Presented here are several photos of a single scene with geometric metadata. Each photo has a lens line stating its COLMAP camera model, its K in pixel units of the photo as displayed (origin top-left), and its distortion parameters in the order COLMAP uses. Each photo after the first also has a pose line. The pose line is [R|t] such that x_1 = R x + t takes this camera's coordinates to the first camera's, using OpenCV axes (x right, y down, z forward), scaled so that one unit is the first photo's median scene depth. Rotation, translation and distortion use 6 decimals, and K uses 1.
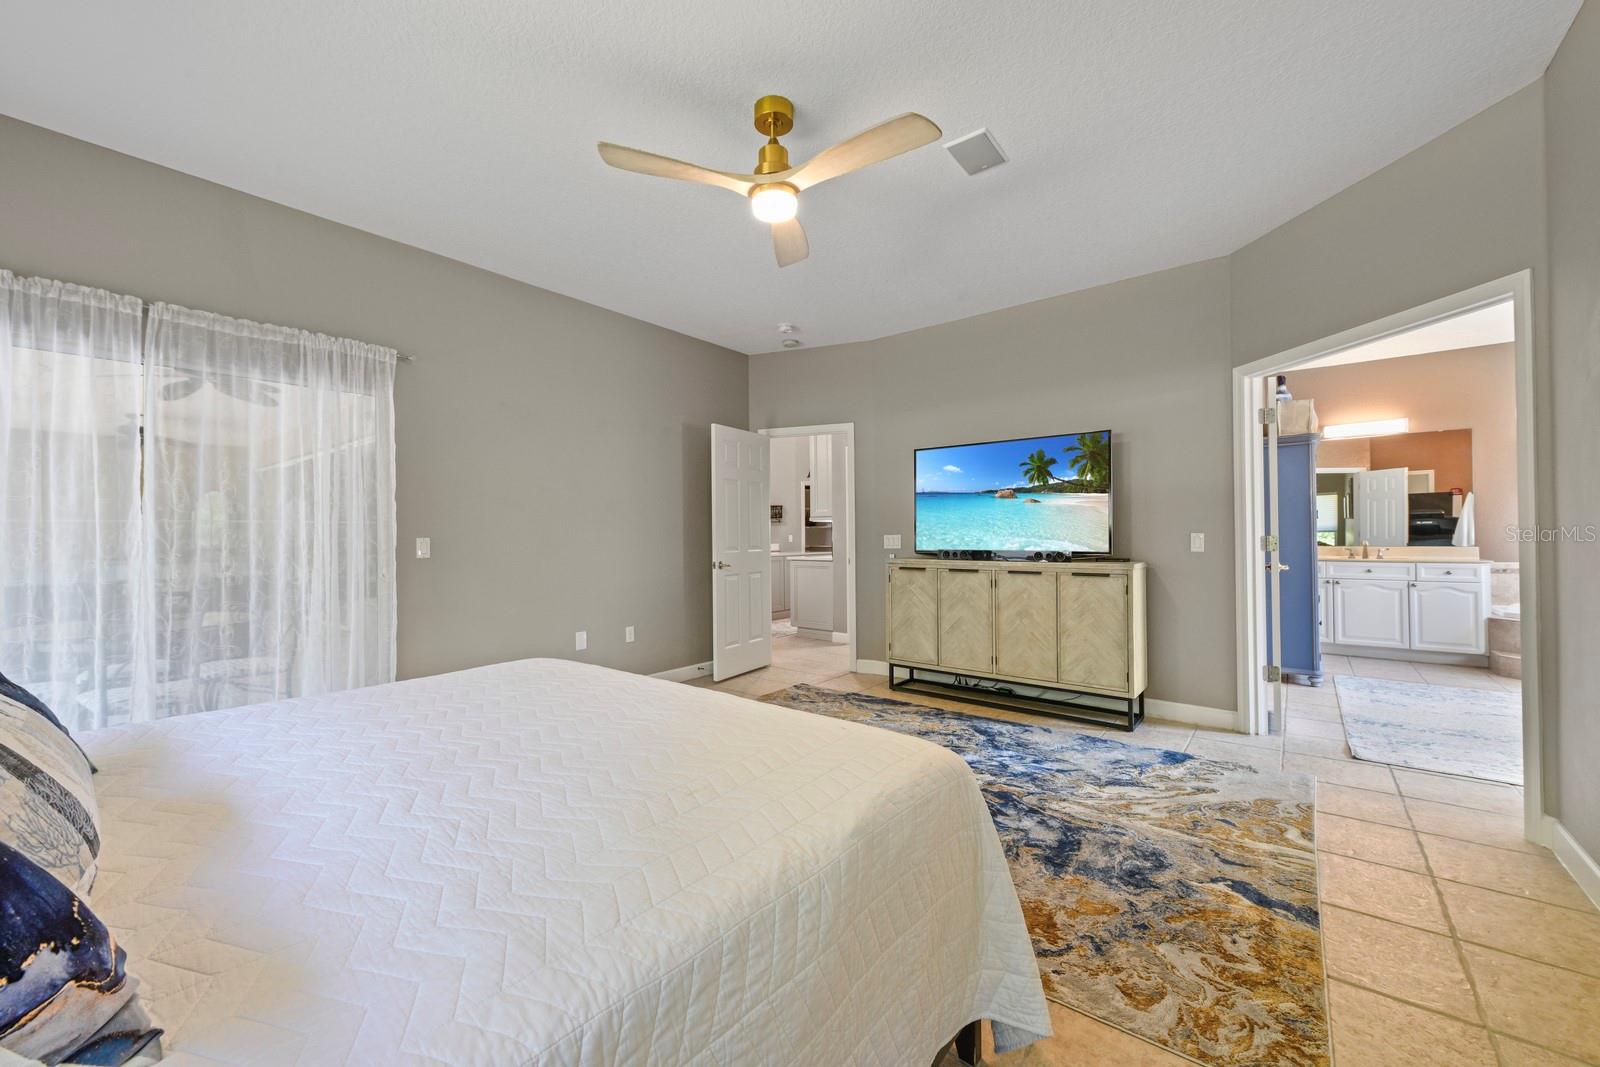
lens RADIAL K [[633.1, 0, 788.9], [0, 633.1, 533.3], [0, 0, 1]] dist [0.004630, -0.002641]
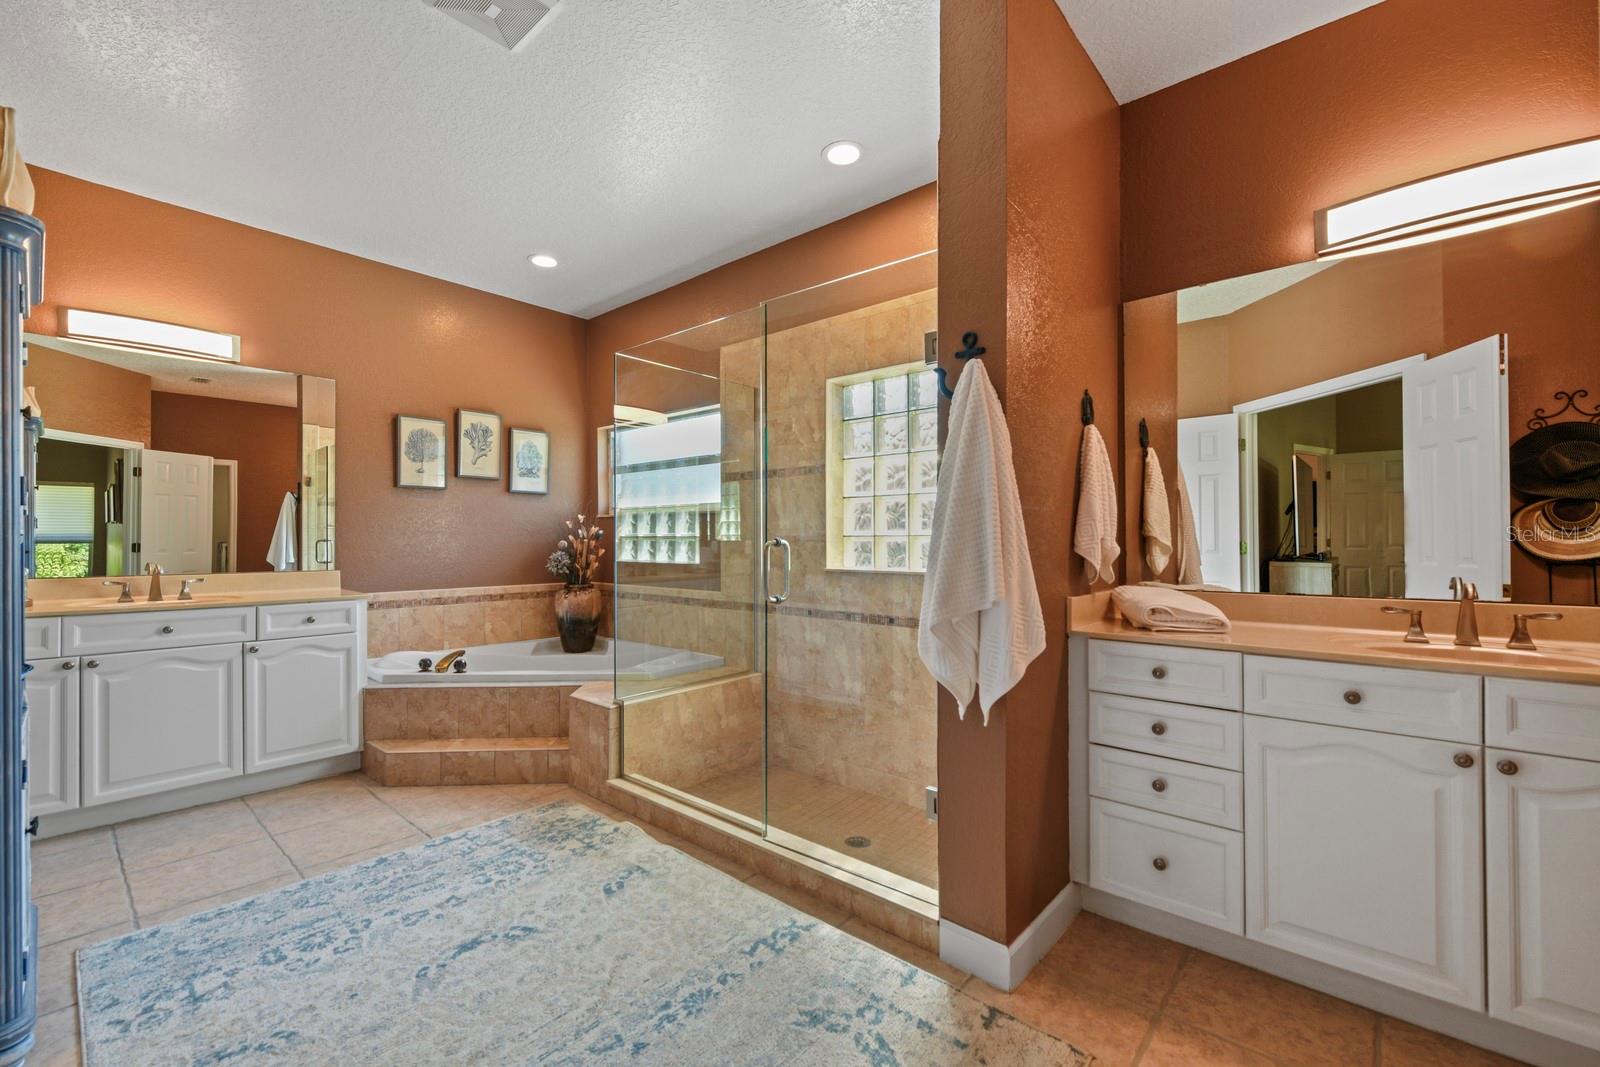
lens RADIAL K [[653.5, 0, 799.0], [0, 653.5, 536.5], [0, 0, 1]] dist [-0.014209, -0.000018]
pose [[0.025370, 0.015024, 0.999565, 0.482453], [-0.002173, 0.999886, -0.014974, -0.003036], [-0.999676, -0.001792, 0.025399, 0.557770]]
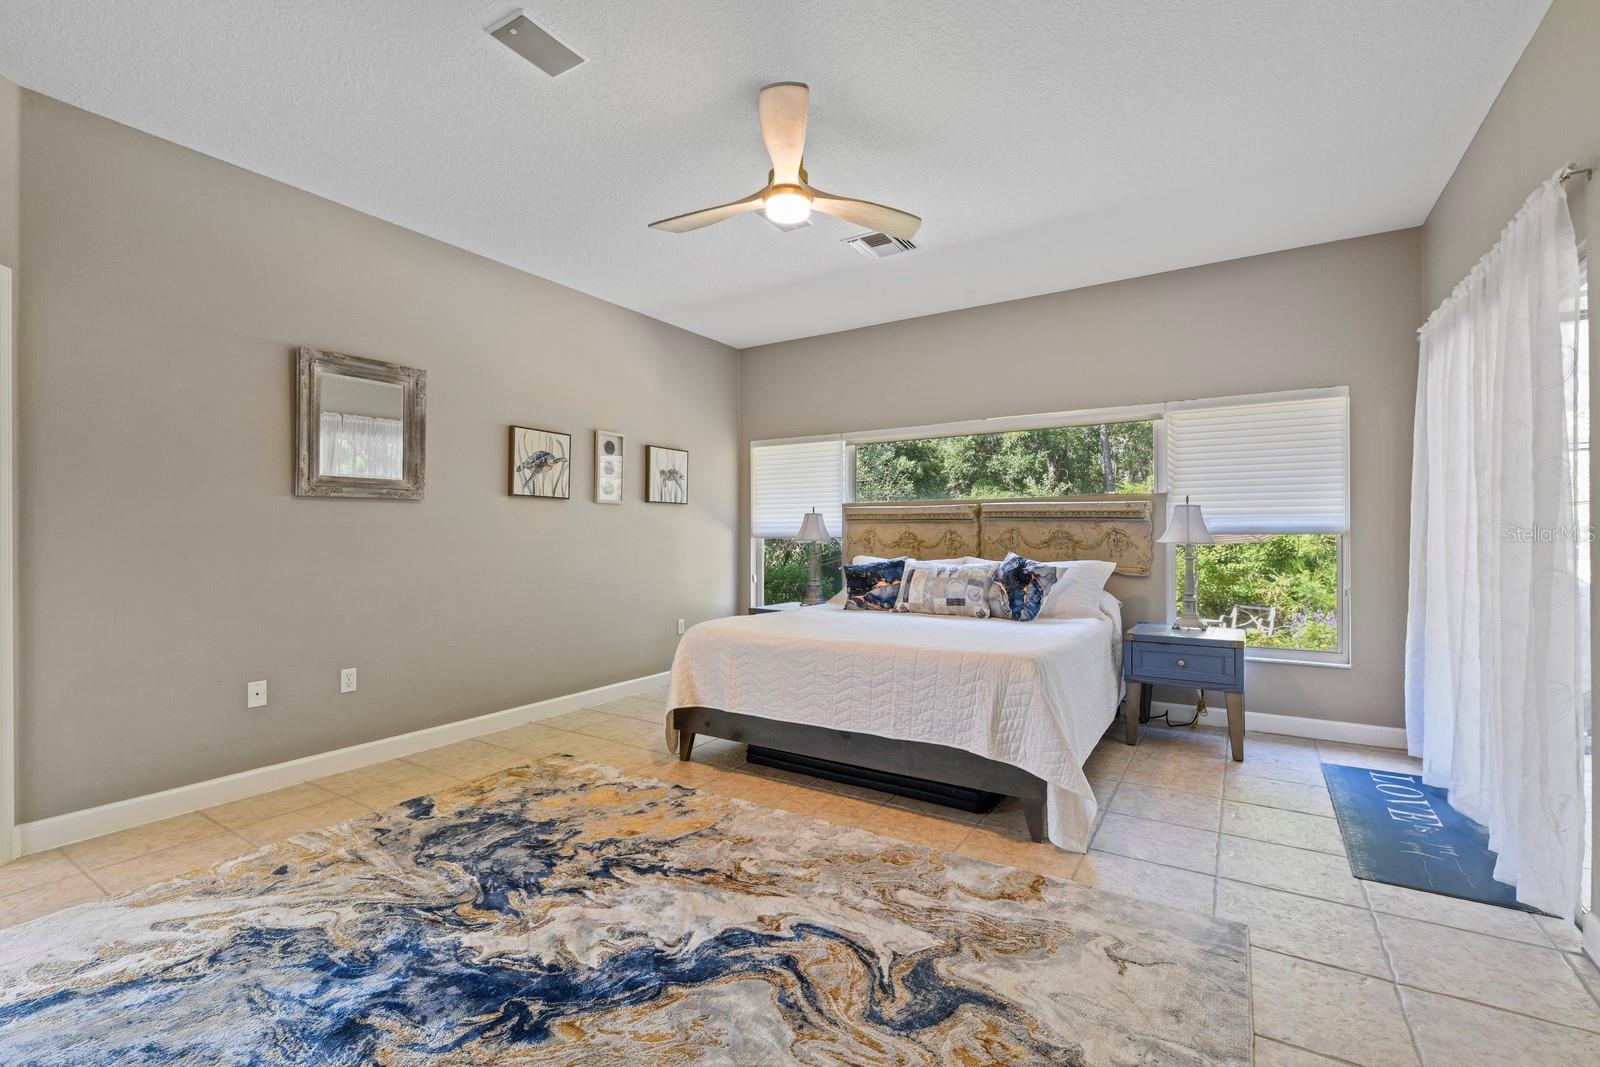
lens RADIAL K [[714.5, 0, 804.6], [0, 714.5, 534.9], [0, 0, 1]] dist [-0.000217, -0.000381]
pose [[-0.991803, 0.009653, -0.127411, 0.048658], [0.010888, 0.999900, -0.008996, 0.005461], [0.127311, -0.010309, -0.991809, 1.011161]]
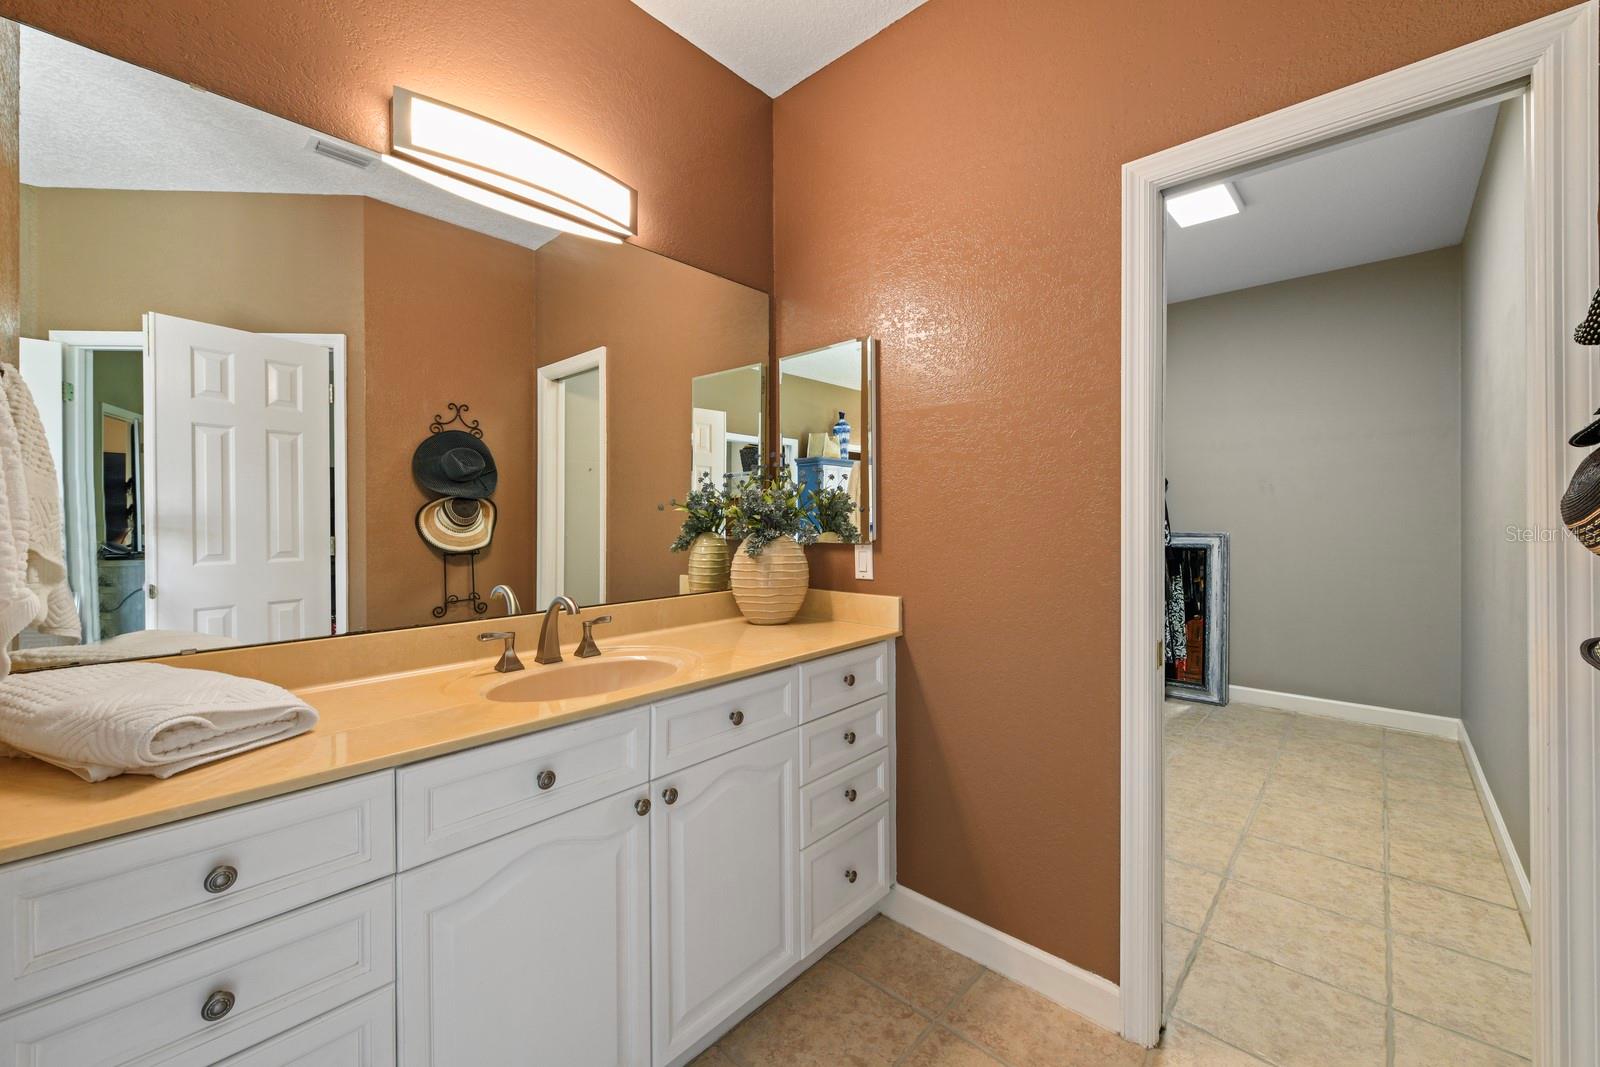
lens RADIAL K [[633.1, 0, 797.8], [0, 633.1, 519.8], [0, 0, 1]] dist [0.004630, -0.002641]
pose [[-0.998524, 0.007610, 0.053773, 0.703171], [0.007386, 0.999963, -0.004368, -0.019412], [-0.053805, -0.003965, -0.998544, 0.513966]]
